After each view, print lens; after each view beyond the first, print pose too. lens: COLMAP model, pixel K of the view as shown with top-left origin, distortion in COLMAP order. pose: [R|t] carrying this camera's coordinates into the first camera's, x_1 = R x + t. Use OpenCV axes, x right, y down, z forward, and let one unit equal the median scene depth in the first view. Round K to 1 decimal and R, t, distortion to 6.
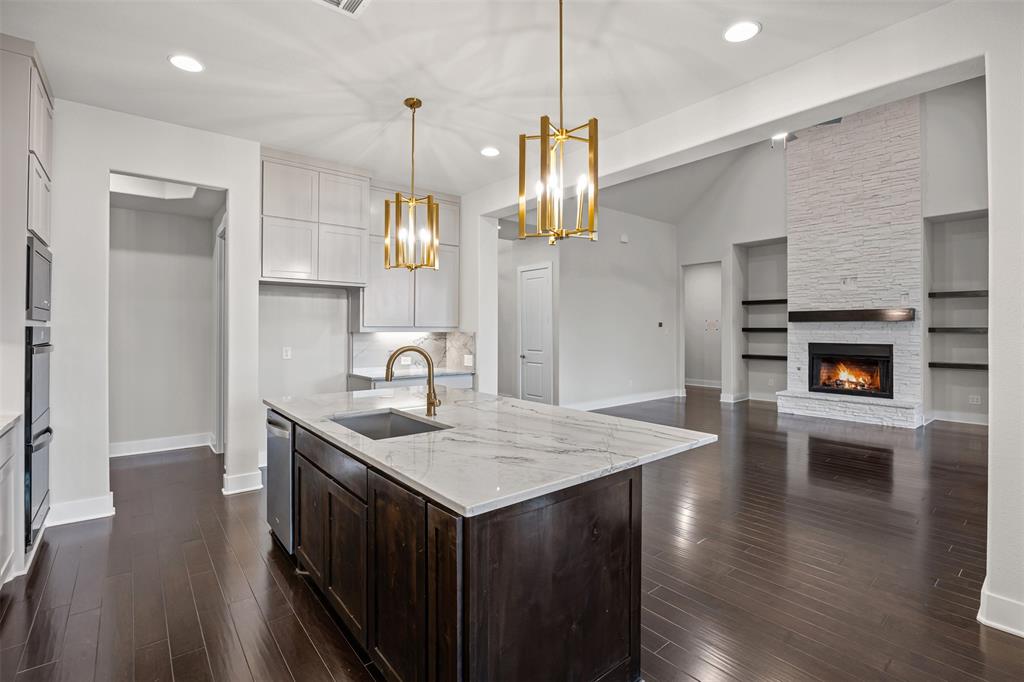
lens RADIAL K [[482.5, 0, 508.5], [0, 482.5, 325.4], [0, 0, 1]] dist [-0.002521, -0.000327]
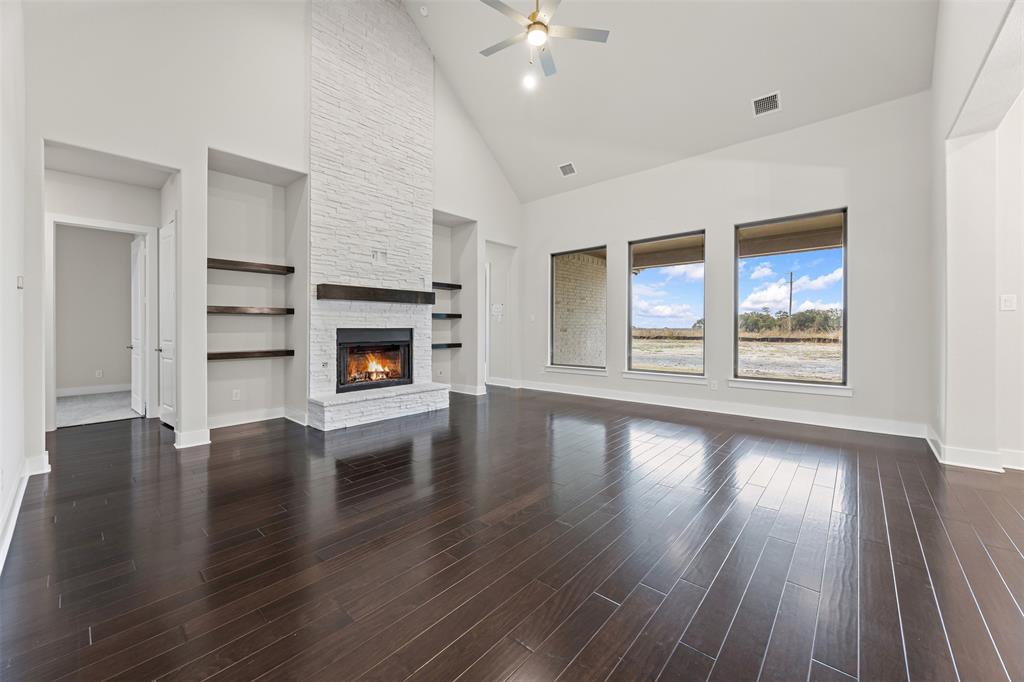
lens RADIAL K [[394.2, 0, 505.0], [0, 394.2, 329.8], [0, 0, 1]] dist [-0.000639, -0.000266]
pose [[-0.157022, -0.003241, 0.987590, -0.021996], [-0.004525, 0.999986, 0.002562, 0.036214], [-0.987585, -0.004067, -0.157034, 0.855930]]
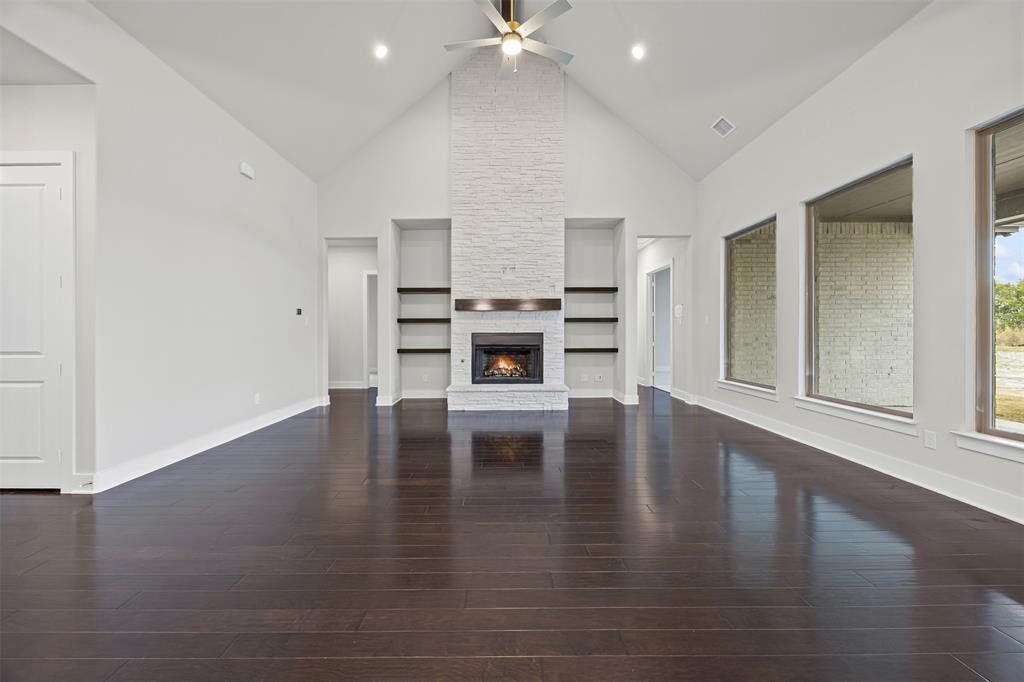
lens RADIAL K [[394.2, 0, 505.2], [0, 394.2, 331.8], [0, 0, 1]] dist [-0.000639, -0.000266]
pose [[0.627658, -0.000721, 0.778489, 0.058244], [-0.002414, 0.999993, 0.002872, 0.031927], [-0.778486, -0.003682, 0.627652, 0.469301]]
